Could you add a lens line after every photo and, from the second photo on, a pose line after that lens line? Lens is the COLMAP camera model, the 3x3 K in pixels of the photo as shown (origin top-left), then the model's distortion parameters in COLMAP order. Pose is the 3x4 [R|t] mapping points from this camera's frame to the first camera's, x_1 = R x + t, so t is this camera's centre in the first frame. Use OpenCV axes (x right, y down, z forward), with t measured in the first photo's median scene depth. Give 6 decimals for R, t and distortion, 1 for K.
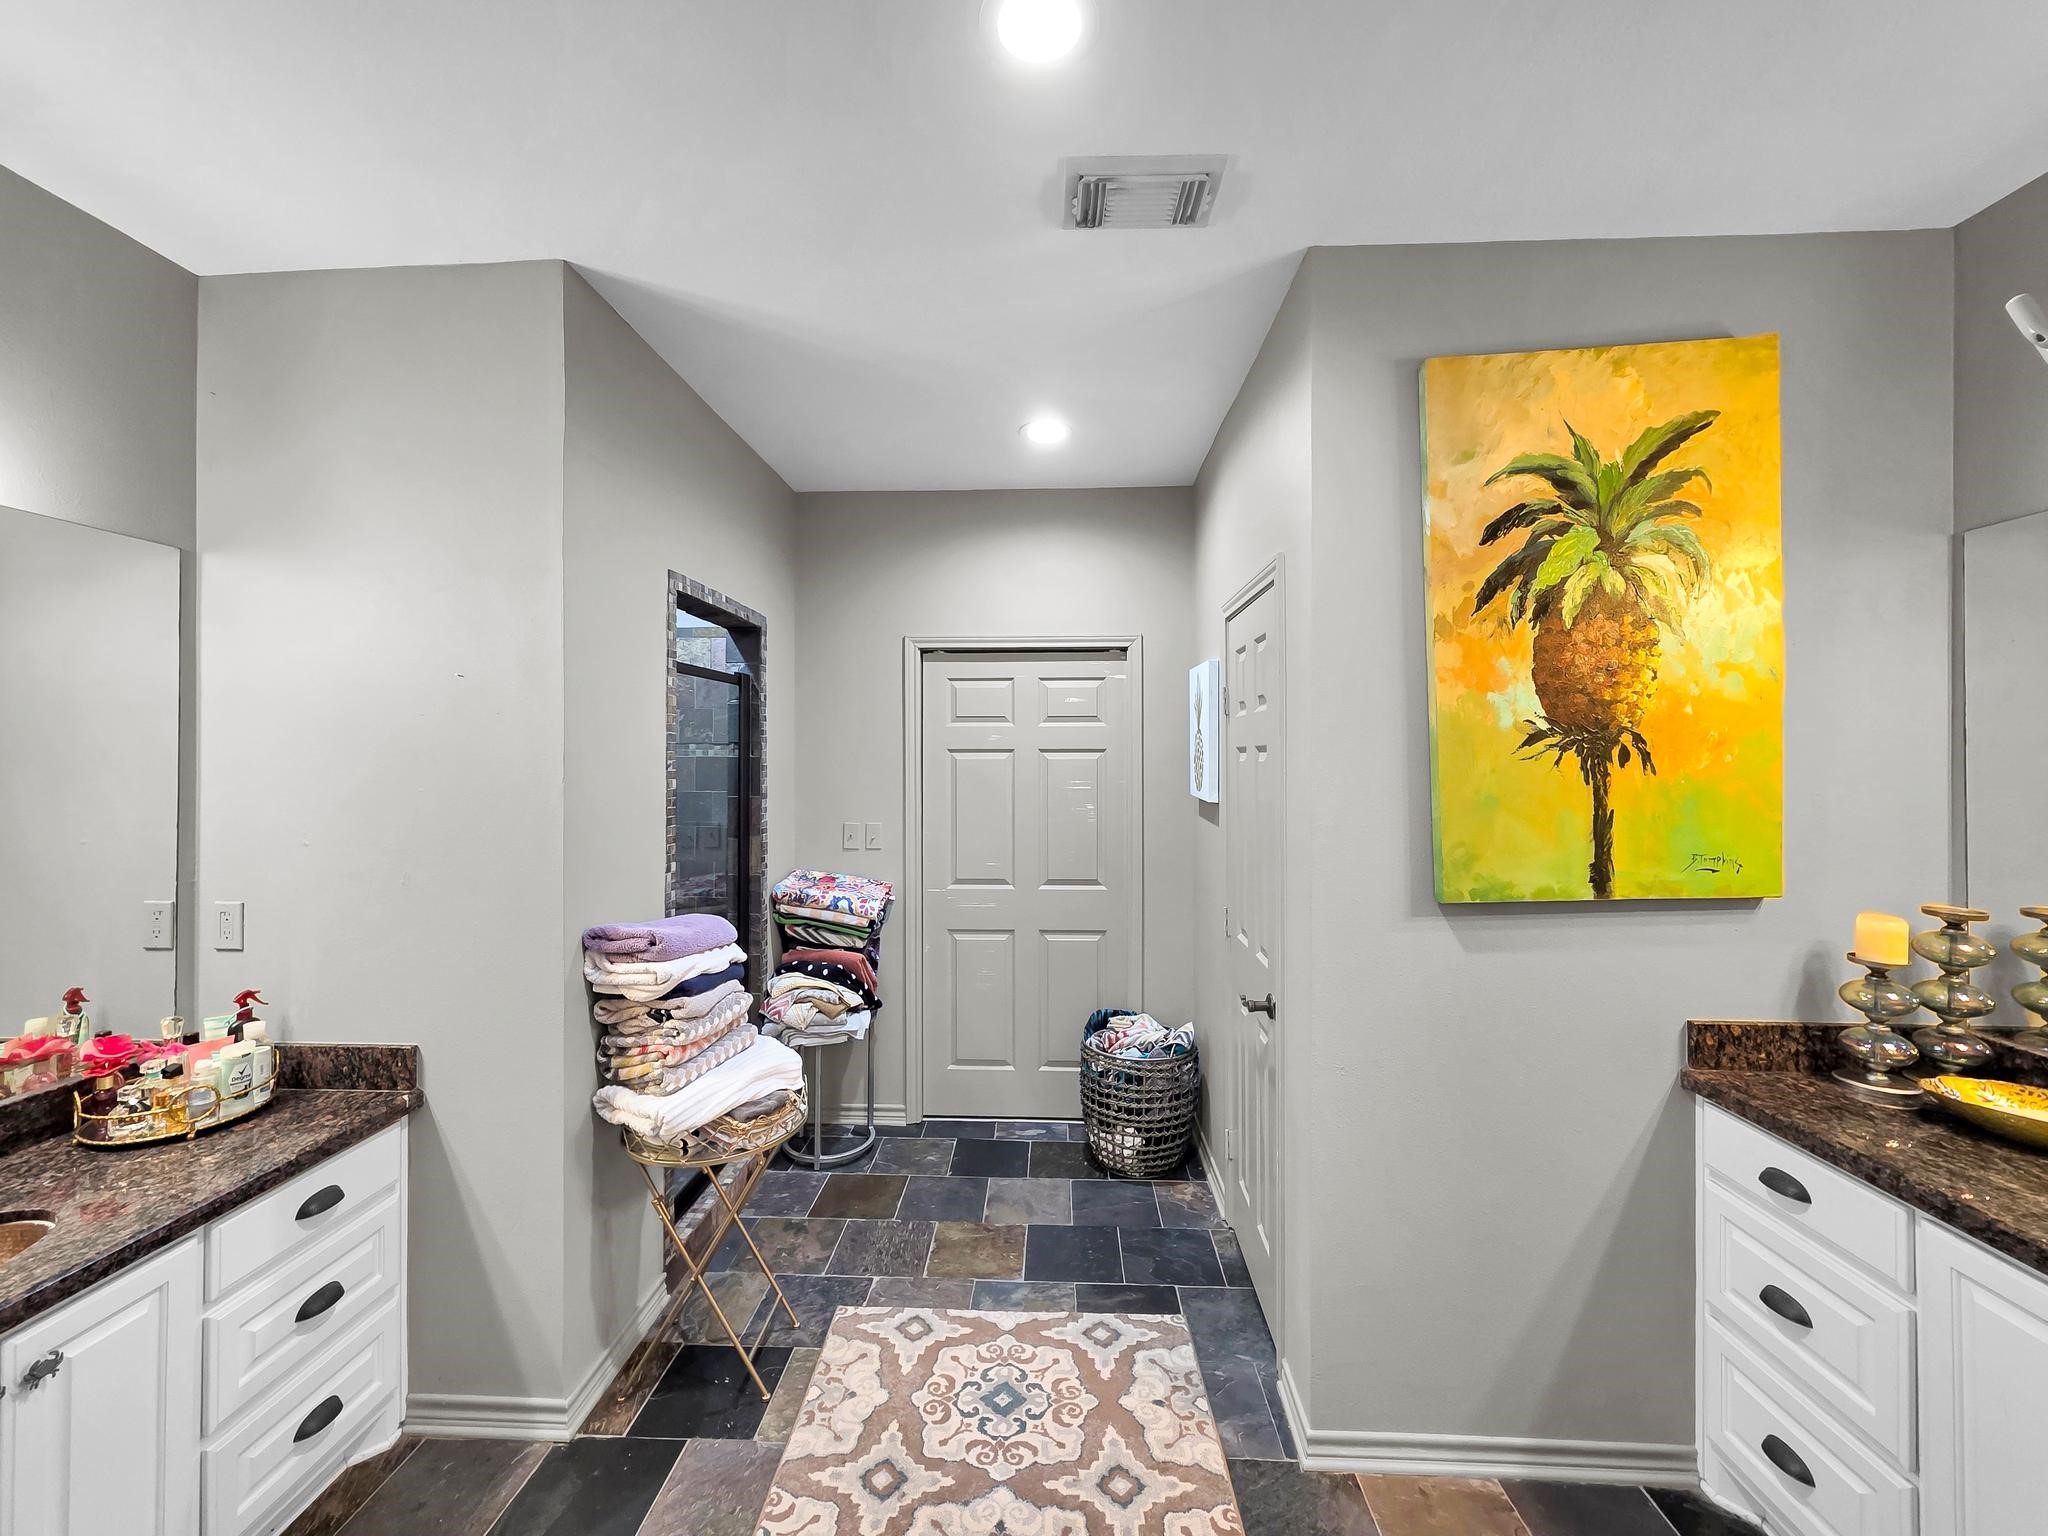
lens RADIAL K [[831.0, 0, 1026.9], [0, 831.0, 749.3], [0, 0, 1]] dist [0.002020, 0.000450]
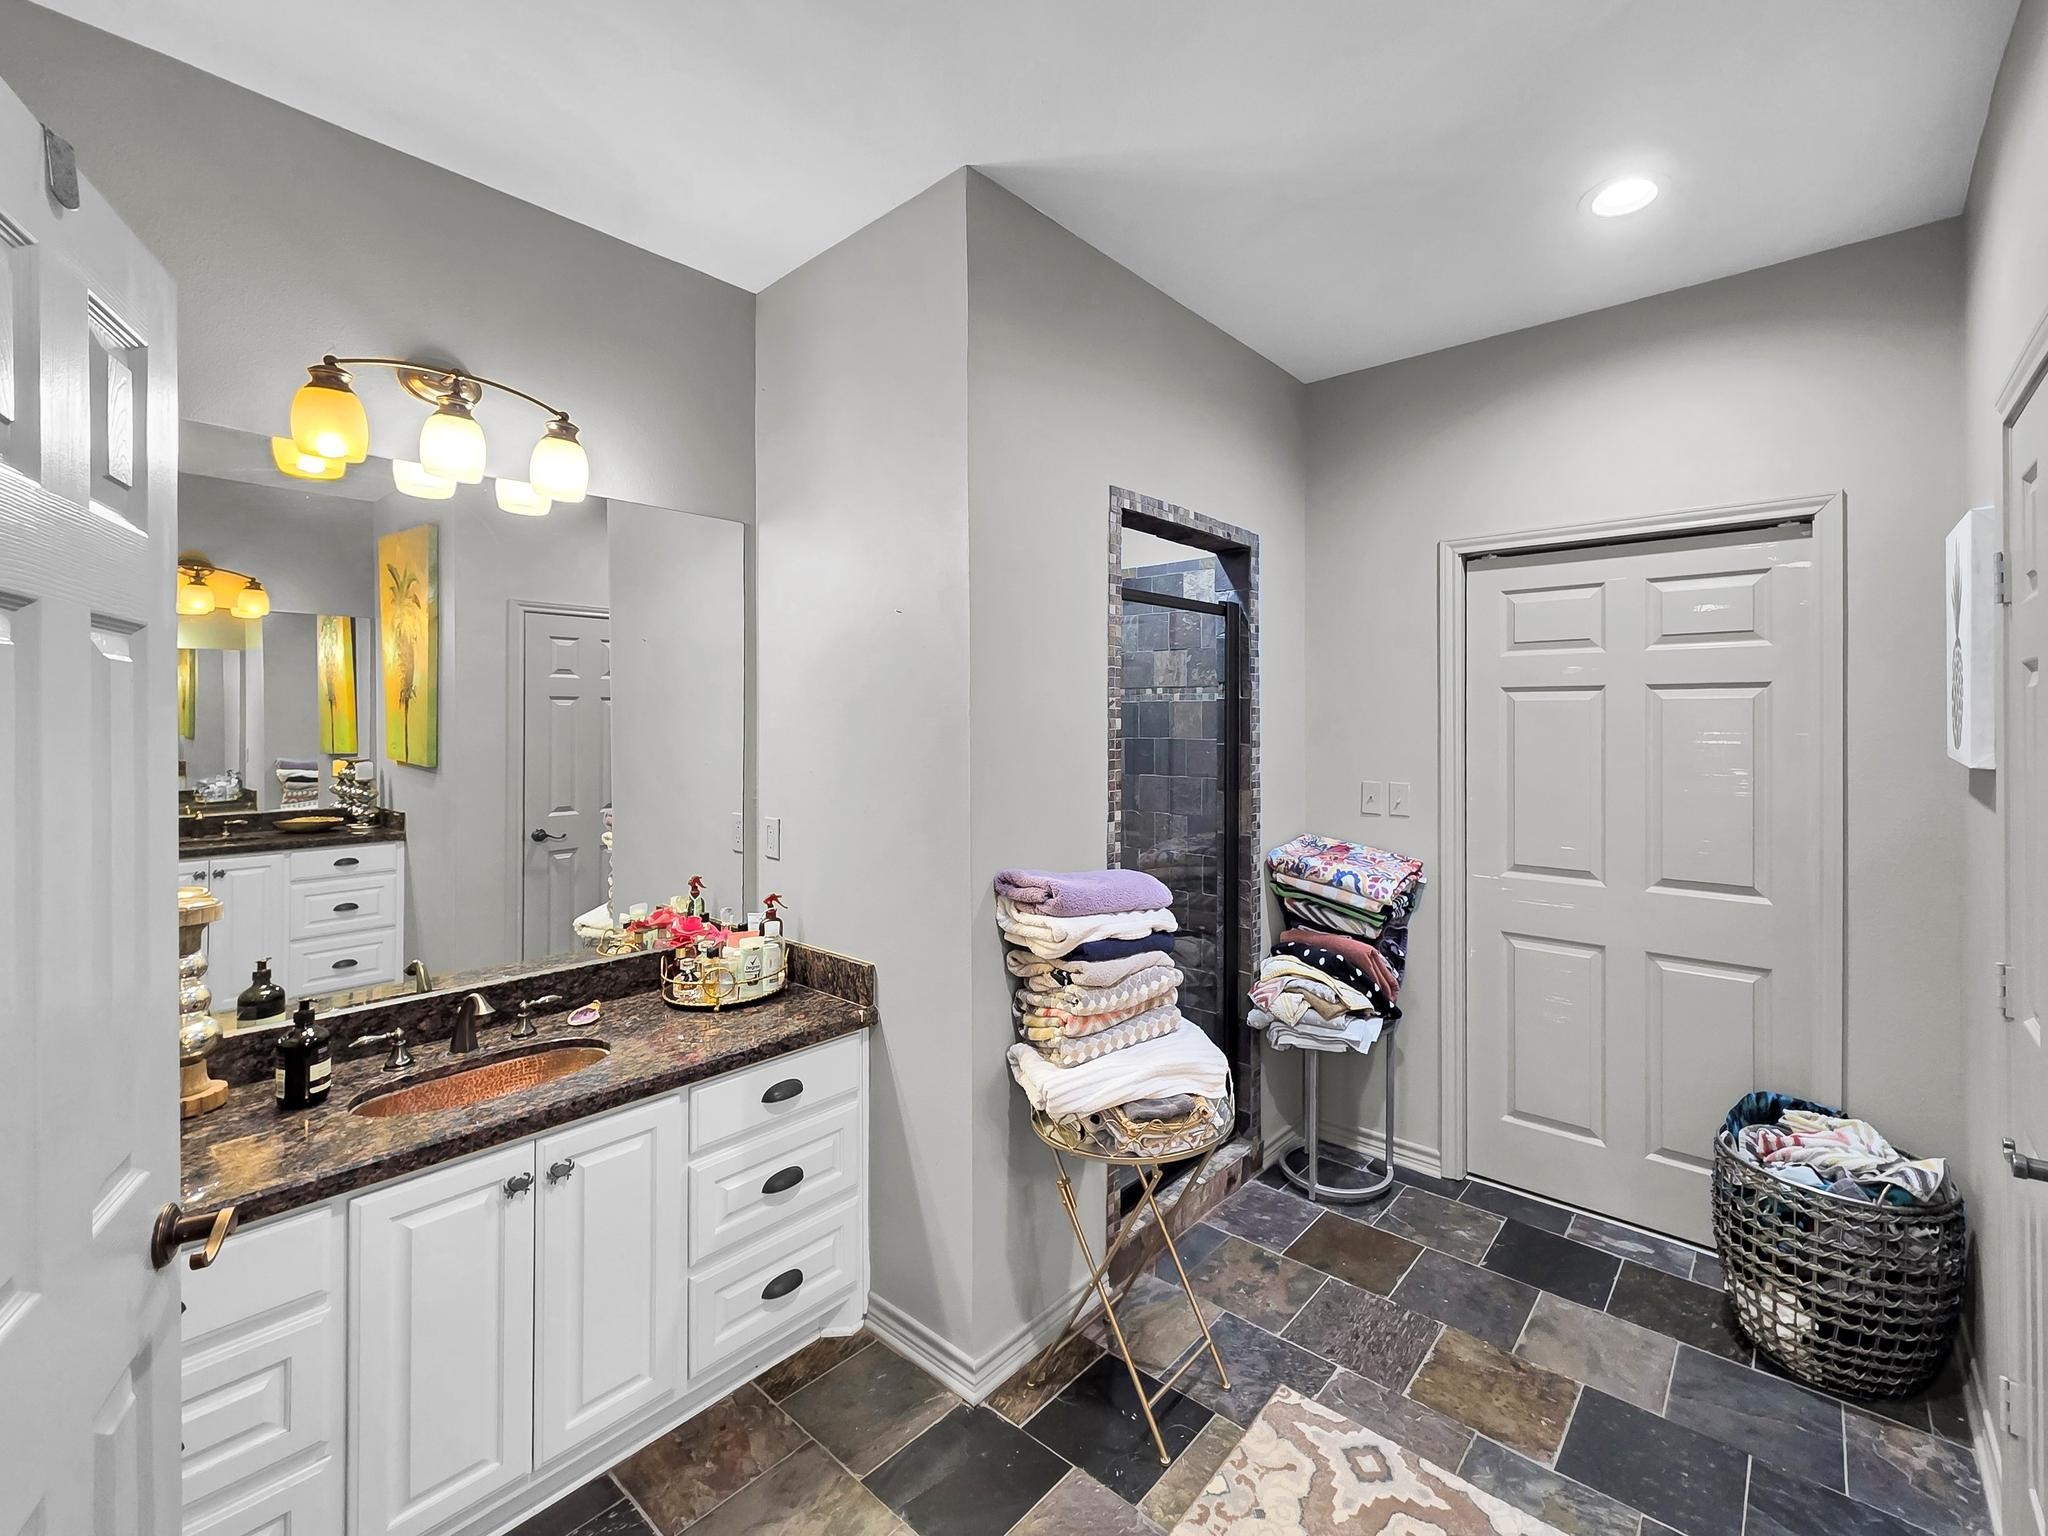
lens RADIAL K [[903.6, 0, 1073.7], [0, 903.6, 717.4], [0, 0, 1]] dist [0.001707, 0.000500]
pose [[0.796868, 0.000867, -0.604153, 0.153234], [0.005055, 0.999954, 0.008103, 0.032116], [0.604132, -0.009511, 0.796827, 0.231610]]
